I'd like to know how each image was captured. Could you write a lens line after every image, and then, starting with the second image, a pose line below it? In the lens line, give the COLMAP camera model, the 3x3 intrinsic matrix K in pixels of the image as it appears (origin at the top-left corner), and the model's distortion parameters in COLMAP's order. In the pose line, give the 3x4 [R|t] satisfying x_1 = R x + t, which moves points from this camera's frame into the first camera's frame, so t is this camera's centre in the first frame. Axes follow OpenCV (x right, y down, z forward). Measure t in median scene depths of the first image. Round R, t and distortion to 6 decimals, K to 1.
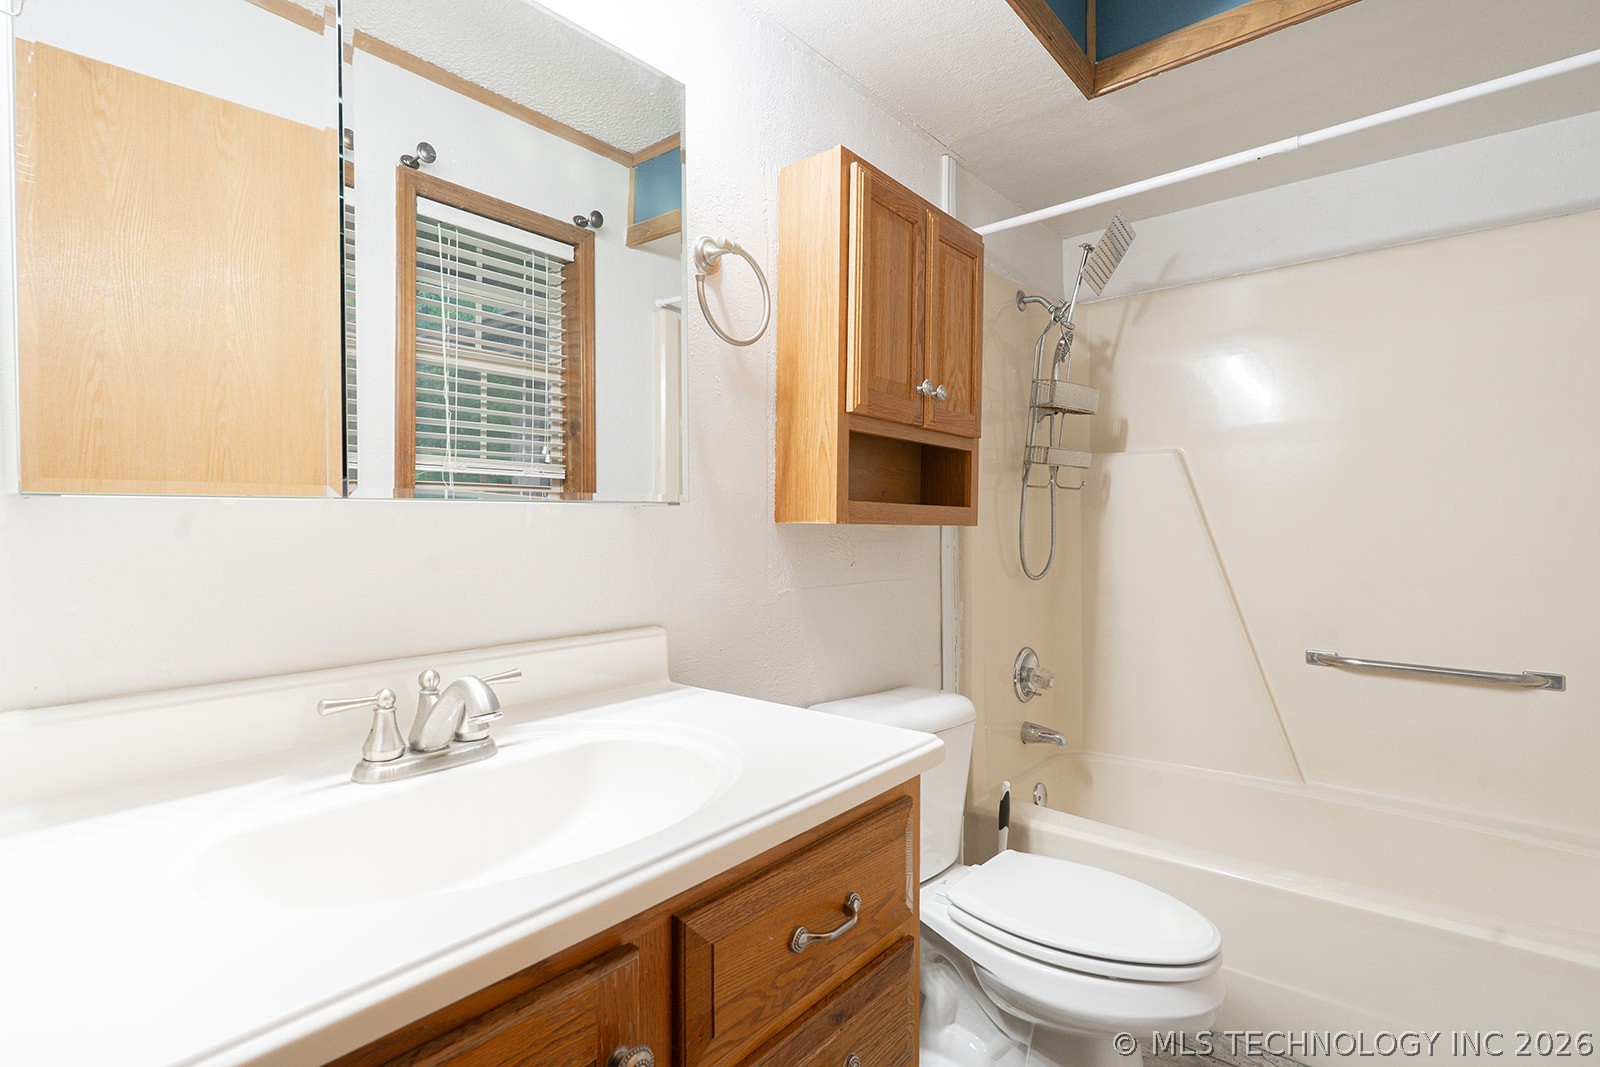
lens RADIAL K [[765.6, 0, 795.0], [0, 765.6, 526.5], [0, 0, 1]] dist [-0.001335, 0.000802]
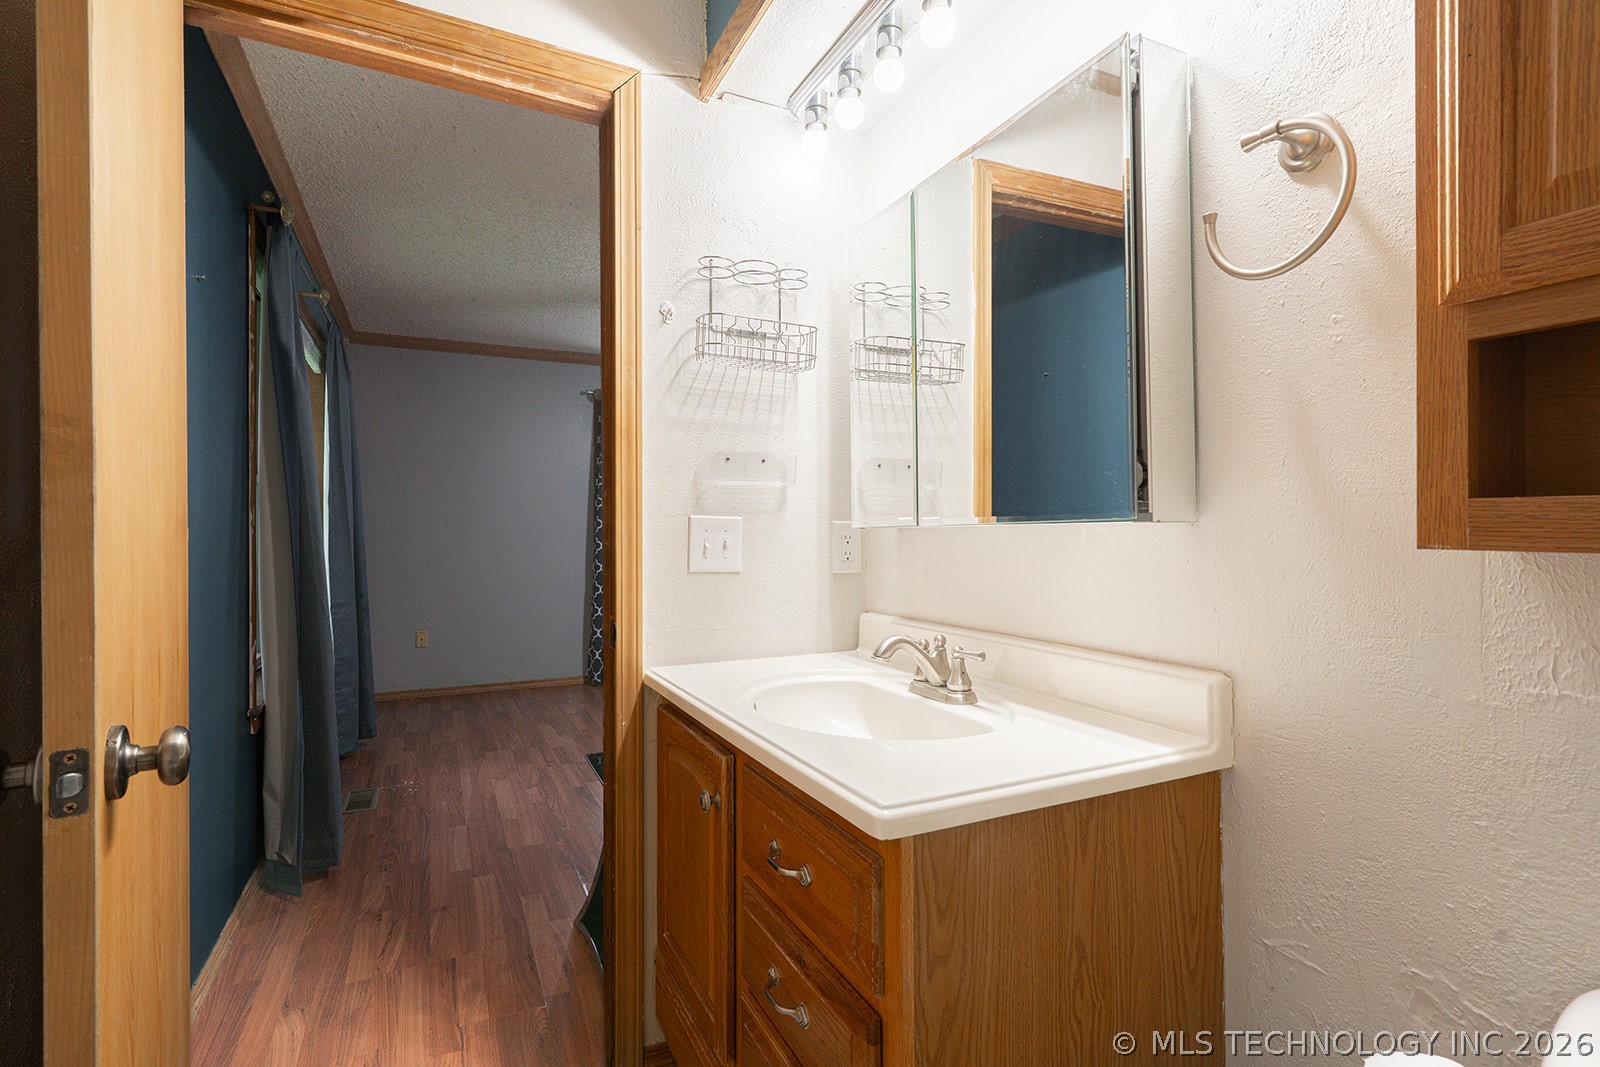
lens RADIAL K [[772.1, 0, 800.0], [0, 772.1, 533.5], [0, 0, 1]] dist [-0.000845, -0.000058]
pose [[-0.409512, 0.000915, -0.912304, 0.653070], [-0.000346, 0.999999, 0.001158, -0.012713], [0.912305, 0.000790, -0.409512, 0.833766]]
